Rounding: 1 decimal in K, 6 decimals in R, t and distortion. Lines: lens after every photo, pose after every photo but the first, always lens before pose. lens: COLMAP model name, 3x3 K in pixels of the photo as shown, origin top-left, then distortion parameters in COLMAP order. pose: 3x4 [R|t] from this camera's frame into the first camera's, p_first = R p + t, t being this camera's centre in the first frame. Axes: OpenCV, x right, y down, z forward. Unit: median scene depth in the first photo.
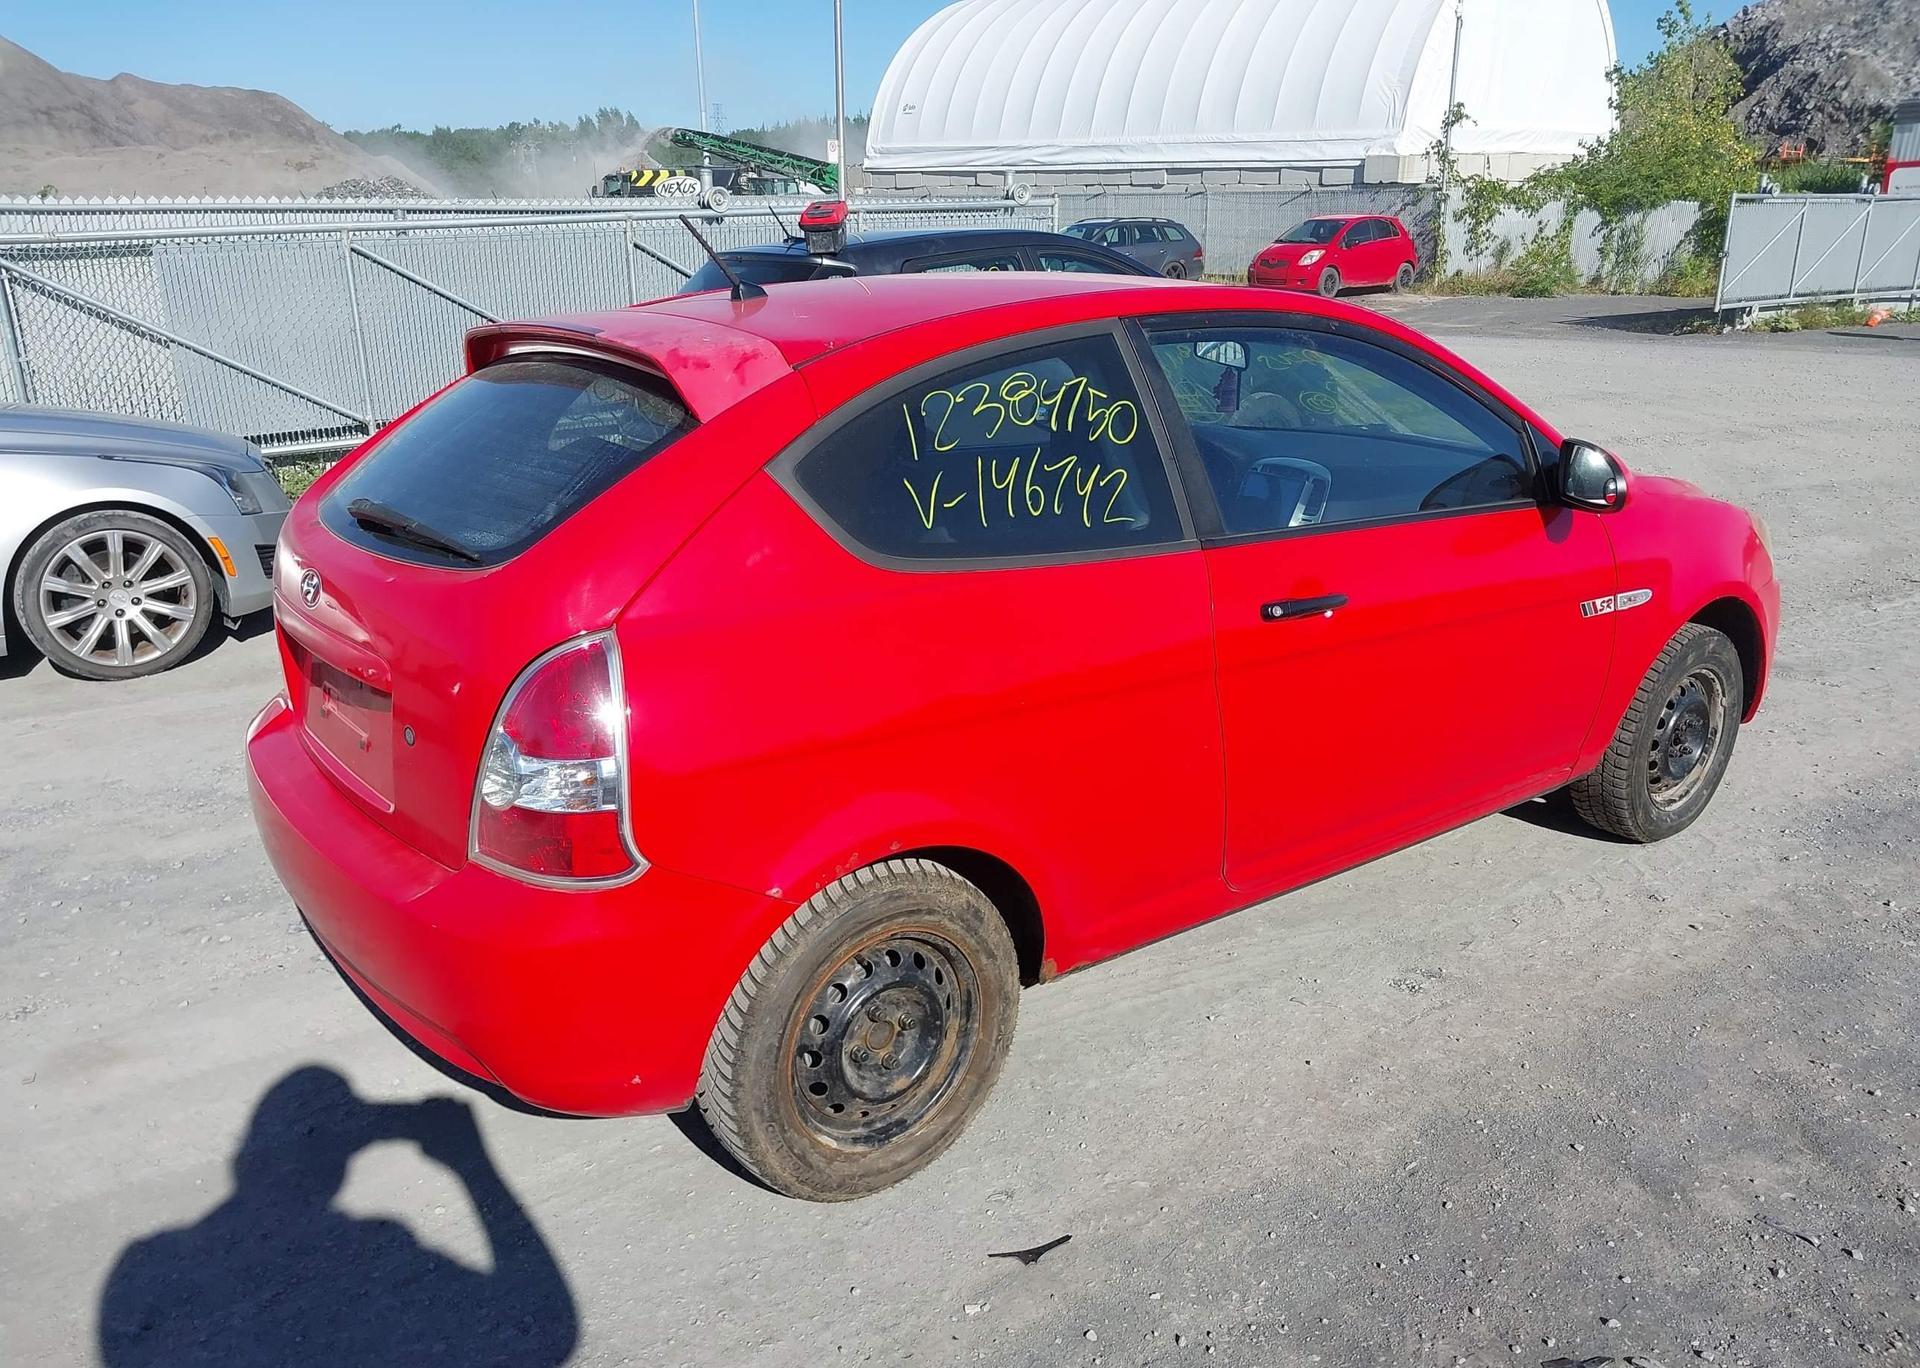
lens RADIAL K [[1563.1, 0, 975.9], [0, 1563.1, 665.8], [0, 0, 1]] dist [0.026361, -0.025467]
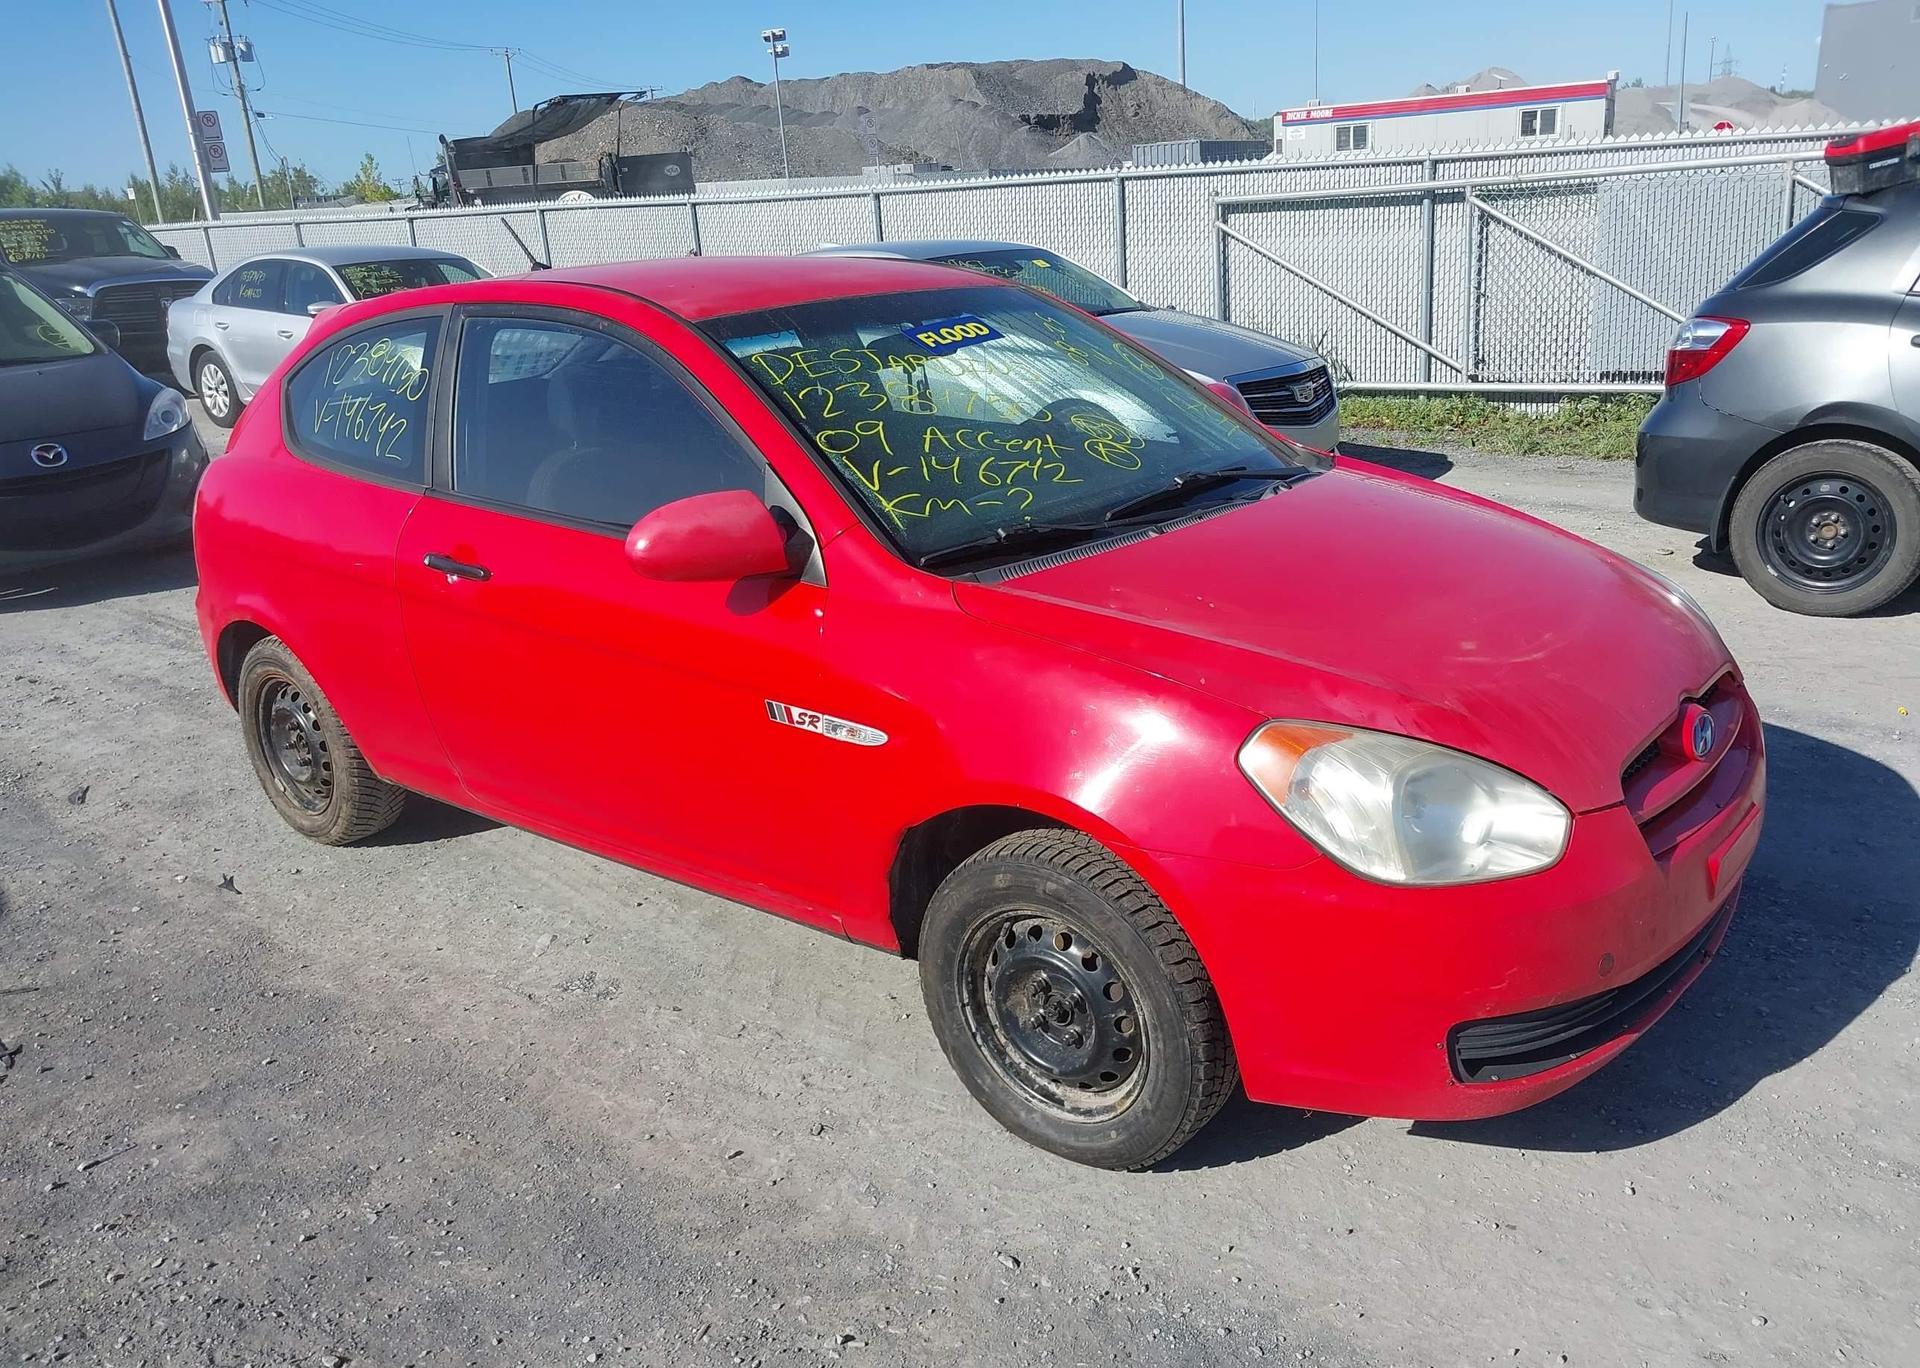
lens RADIAL K [[1563.1, 0, 959.5], [0, 1563.1, 689.2], [0, 0, 1]] dist [0.026361, -0.025467]
pose [[0.210755, 0.289271, -0.933758, 0.391335], [-0.221630, 0.944479, 0.242569, -0.088644], [0.952083, 0.155826, 0.263165, 0.301849]]
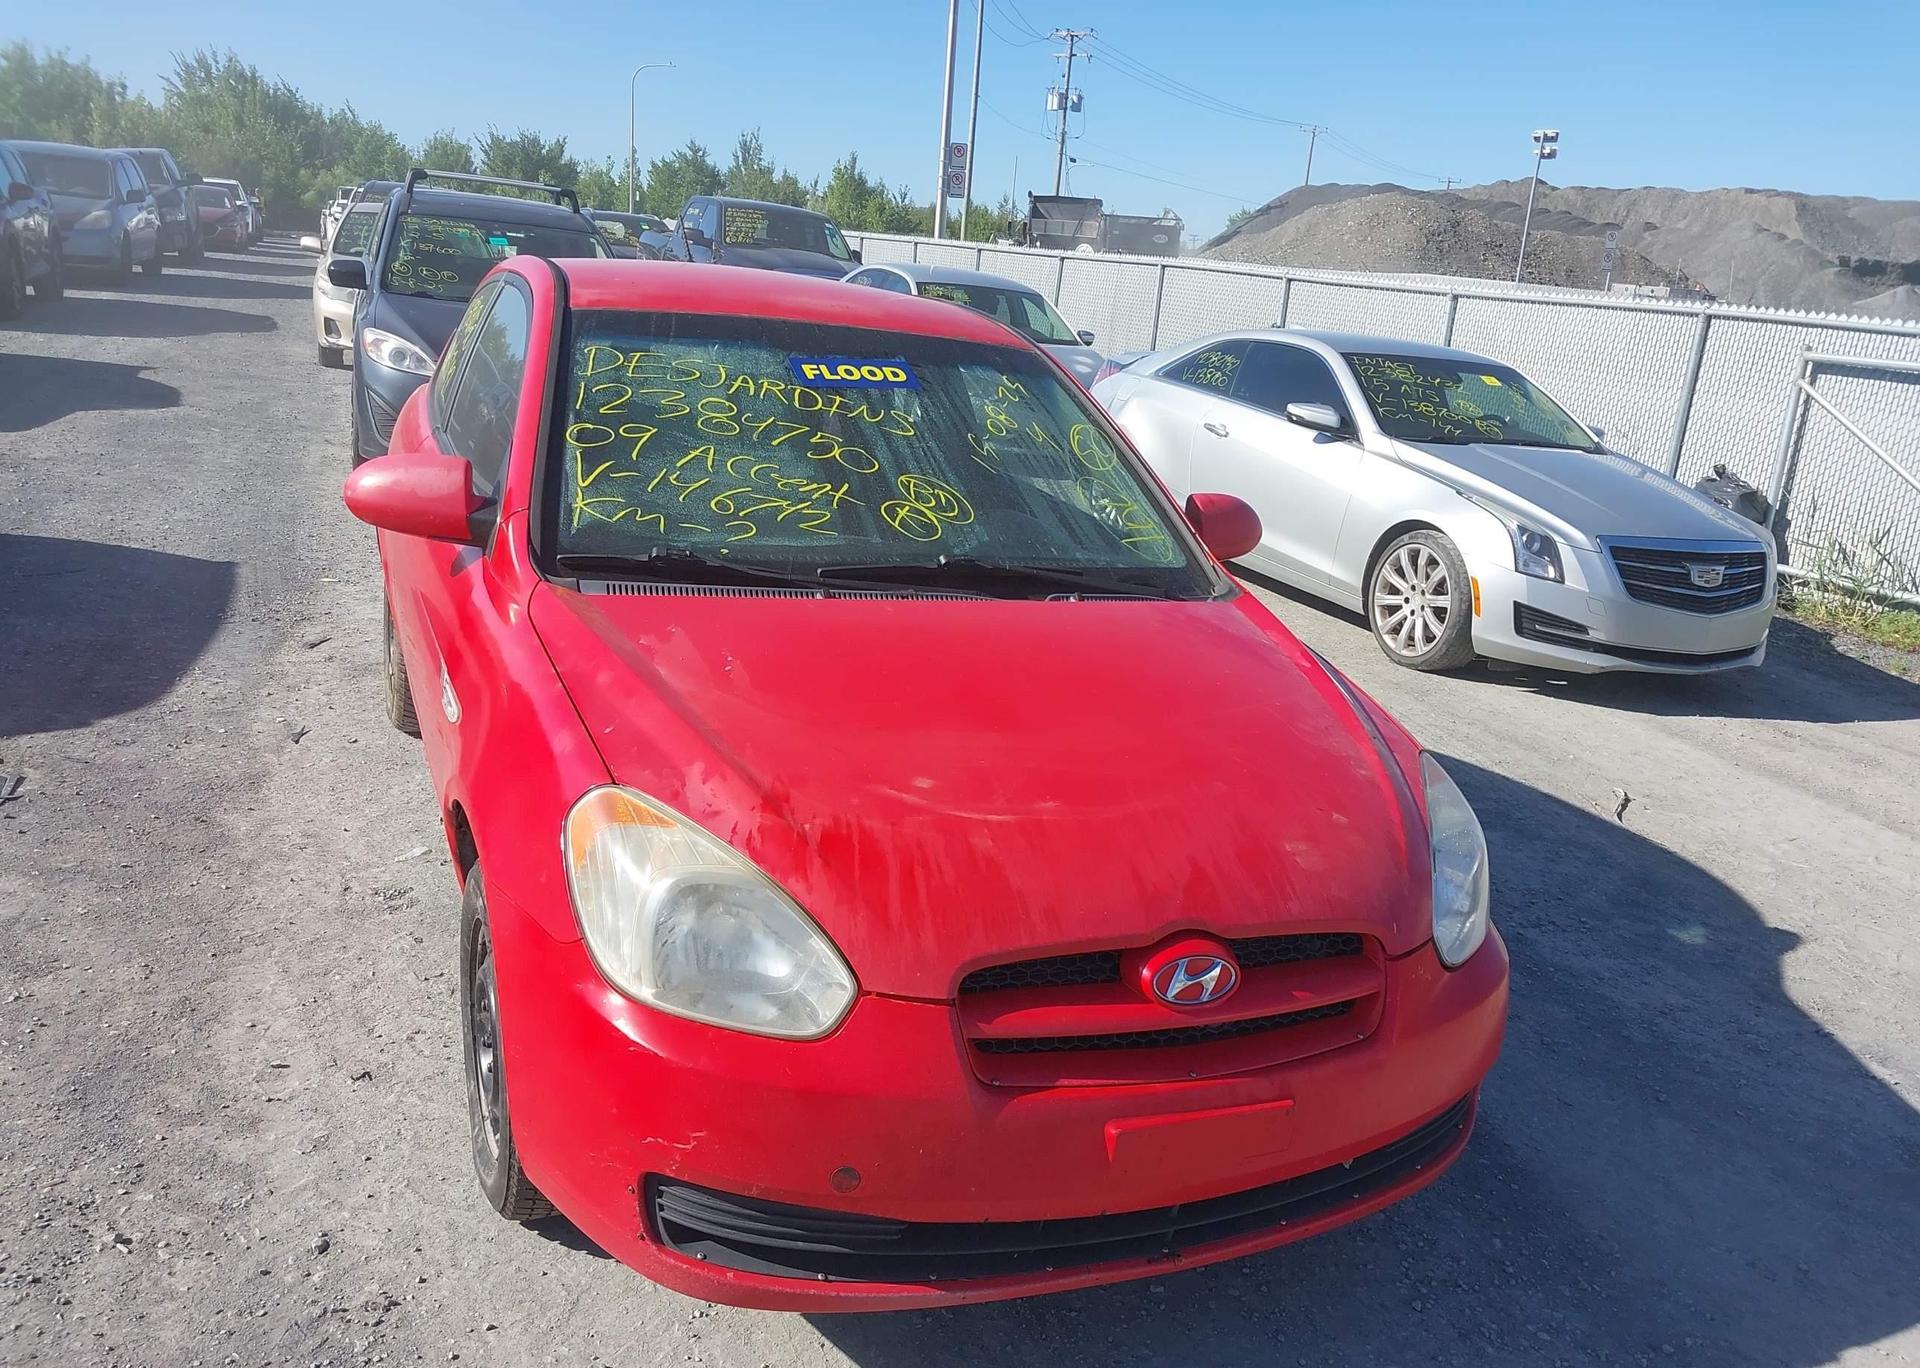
lens RADIAL K [[1563.1, 0, 957.2], [0, 1563.1, 681.1], [0, 0, 1]] dist [0.026361, -0.025467]
pose [[-0.272648, 0.232956, -0.933485, 0.369786], [-0.356231, 0.876844, 0.322868, -0.134134], [0.893735, 0.420566, -0.156083, 0.469872]]
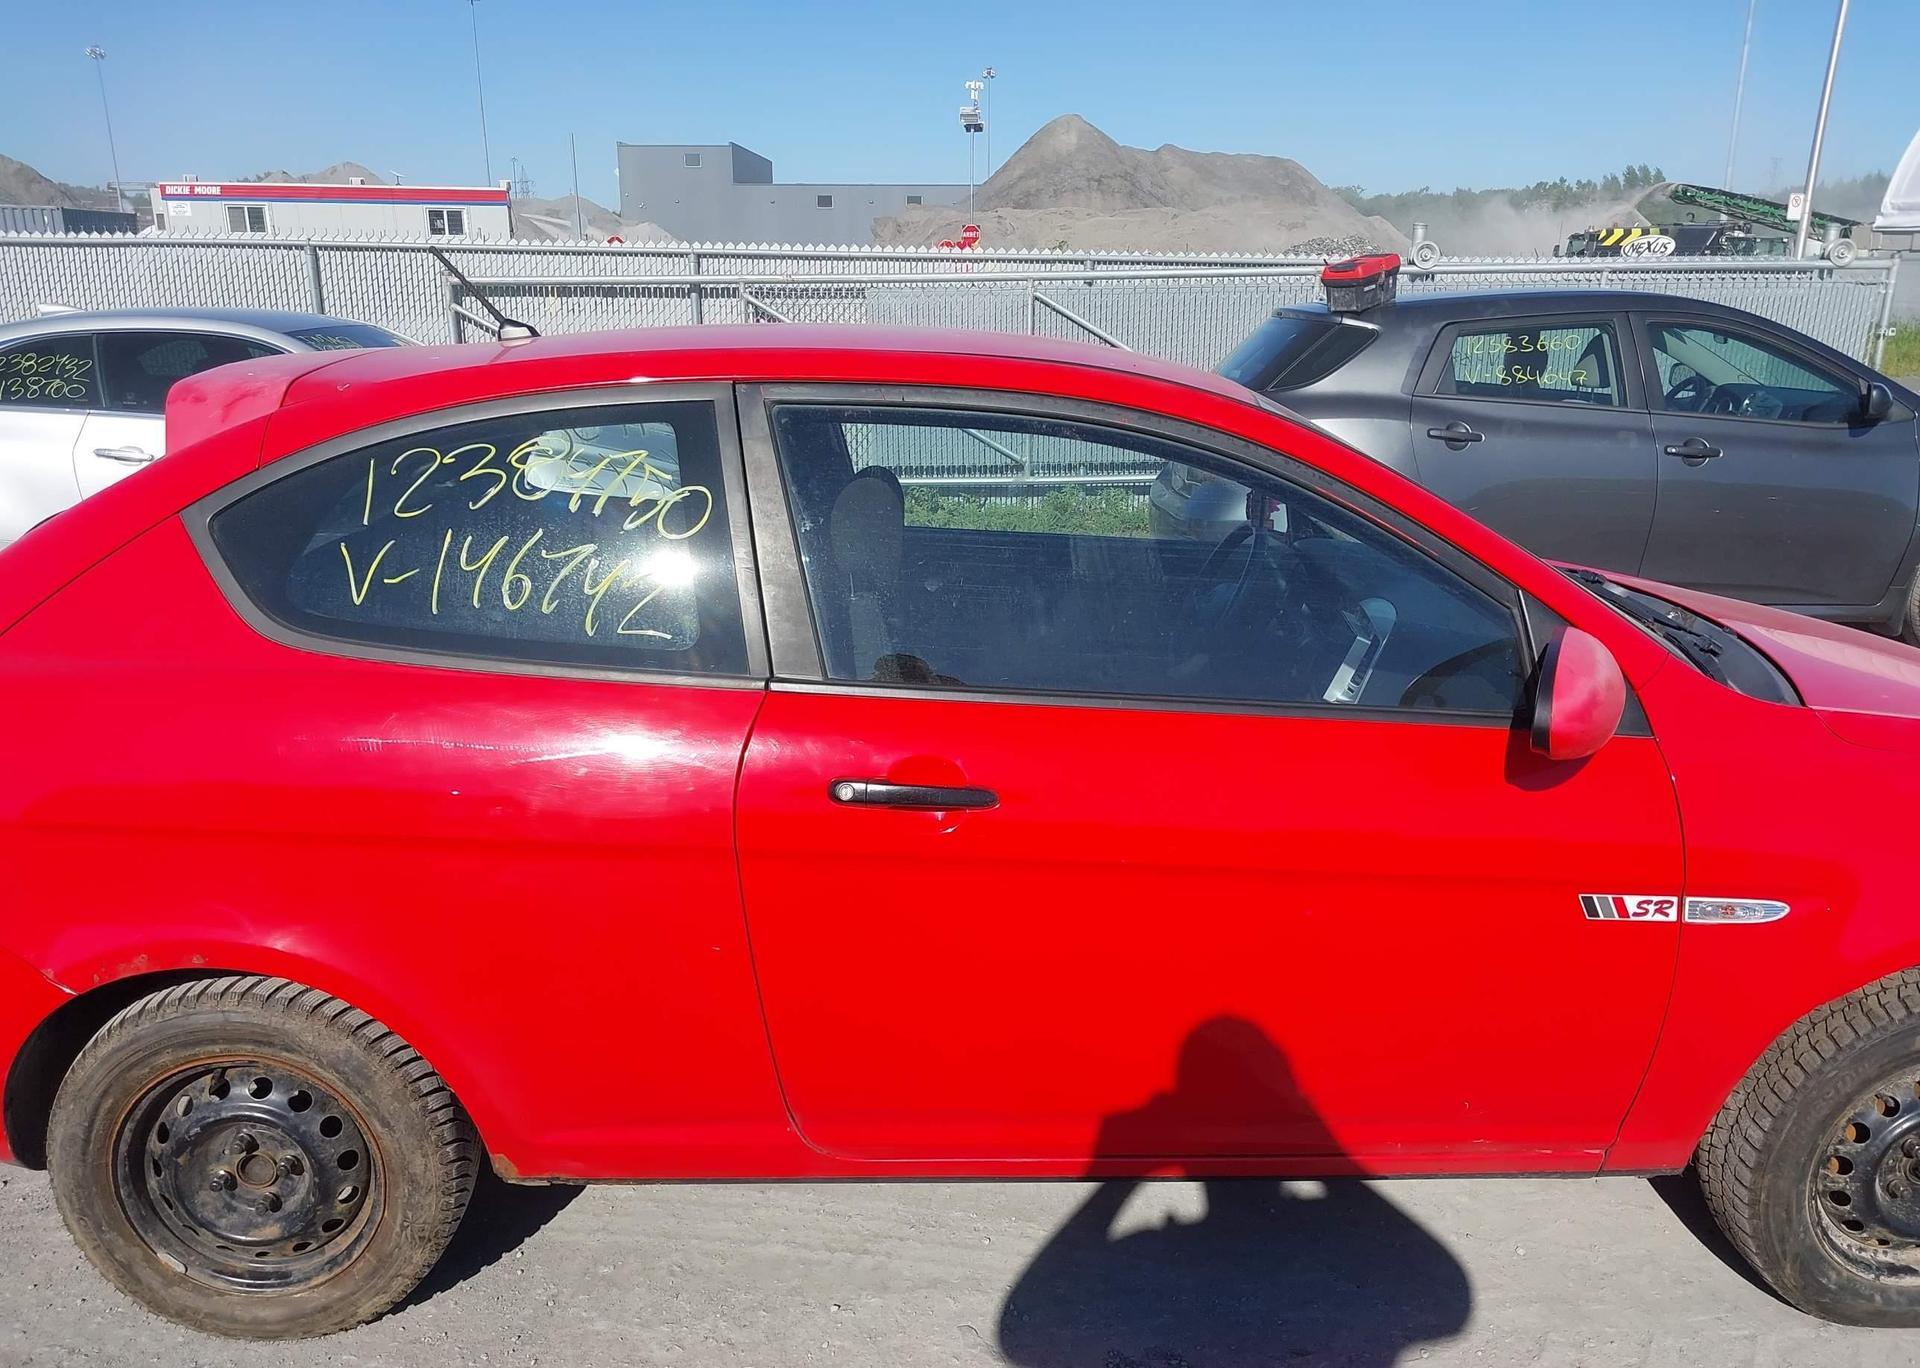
lens RADIAL K [[1563.1, 0, 969.4], [0, 1563.1, 685.0], [0, 0, 1]] dist [0.026361, -0.025467]
pose [[0.806667, 0.168480, -0.566483, 0.178843], [-0.182381, 0.982689, 0.032558, -0.032906], [0.562162, 0.077052, 0.823430, 0.120284]]
